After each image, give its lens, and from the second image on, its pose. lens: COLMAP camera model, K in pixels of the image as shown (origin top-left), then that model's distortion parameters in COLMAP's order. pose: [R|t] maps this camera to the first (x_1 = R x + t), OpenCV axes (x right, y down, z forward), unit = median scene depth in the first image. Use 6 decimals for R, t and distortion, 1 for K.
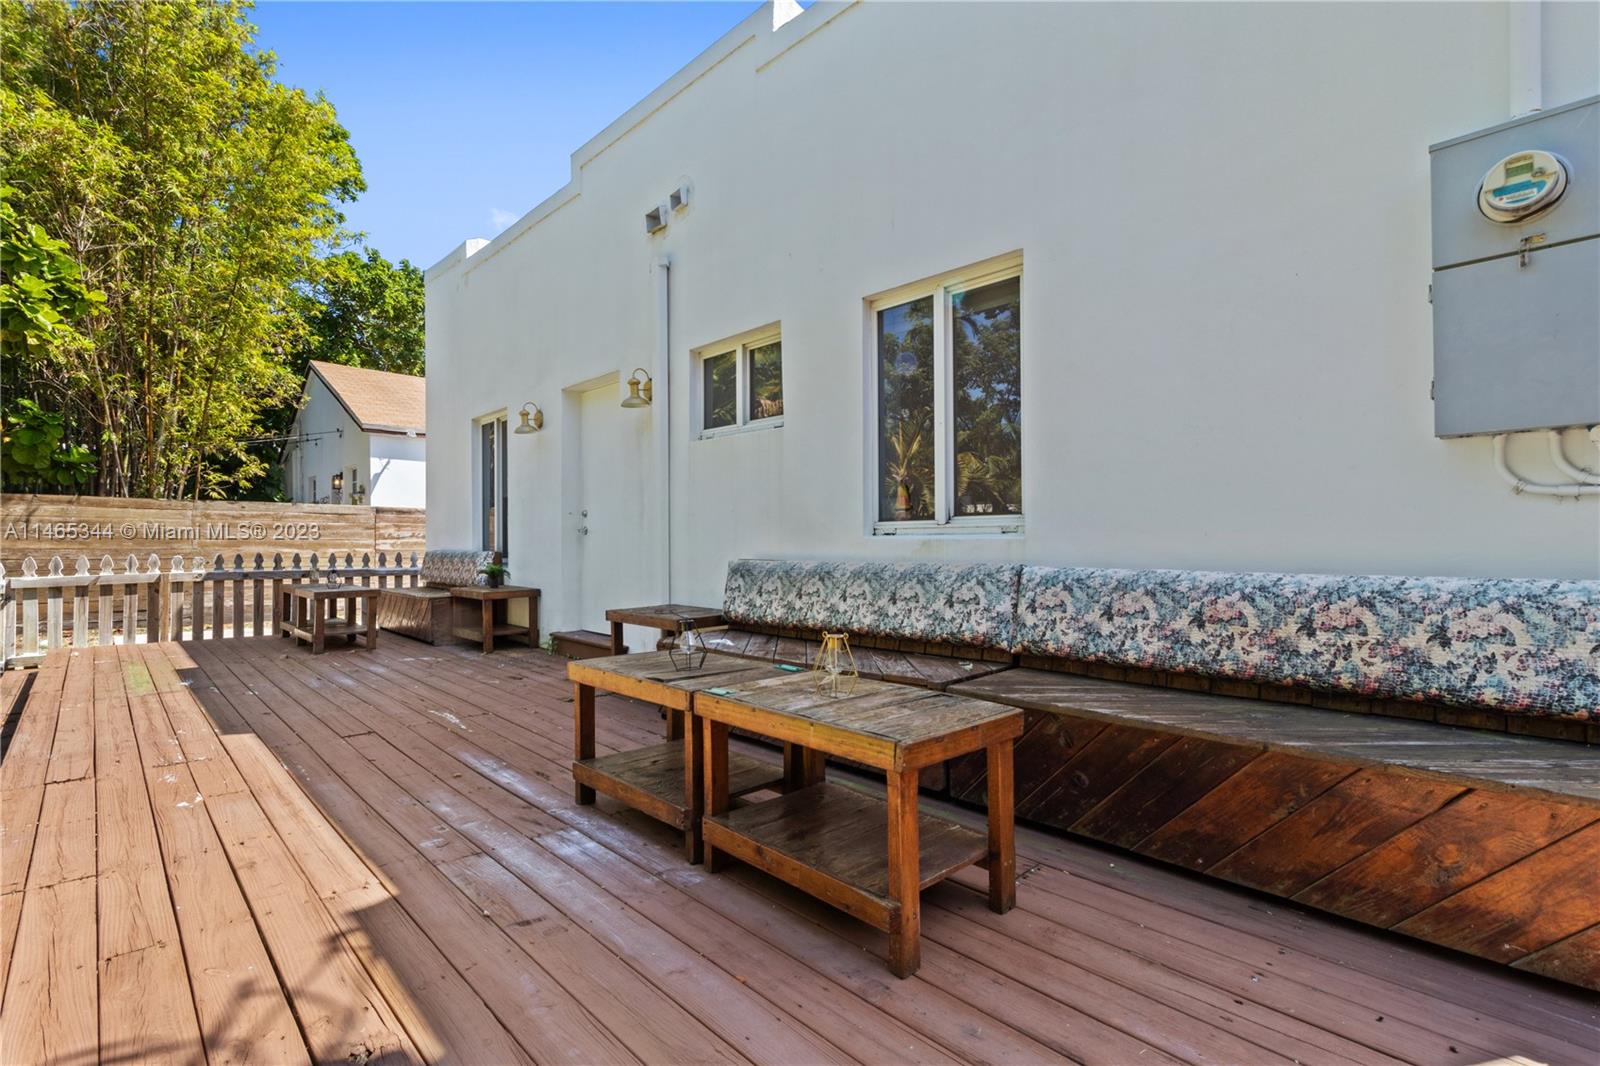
lens RADIAL K [[737.9, 0, 801.7], [0, 737.9, 541.2], [0, 0, 1]] dist [0.003911, 0.000158]
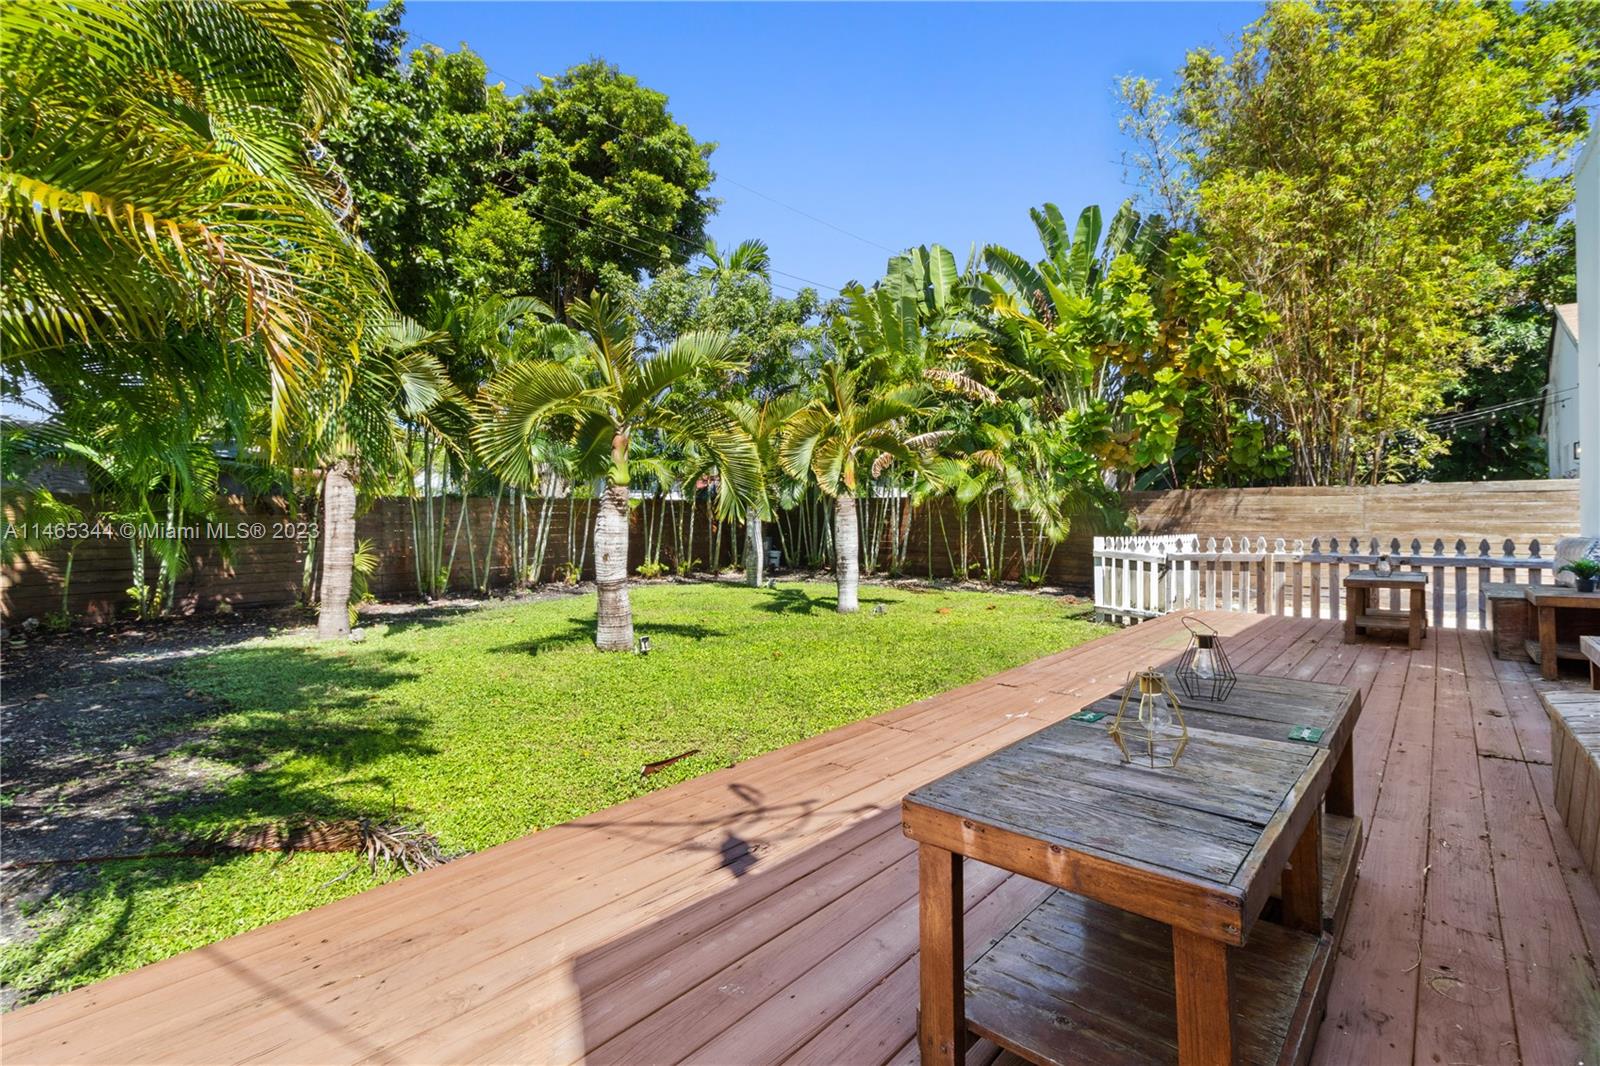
lens RADIAL K [[737.9, 0, 802.0], [0, 737.9, 521.7], [0, 0, 1]] dist [0.003911, 0.000158]
pose [[0.090409, -0.007259, -0.995878, 0.180857], [0.001654, 0.999973, -0.007139, 0.001498], [0.995903, -0.001001, 0.090419, 0.179185]]
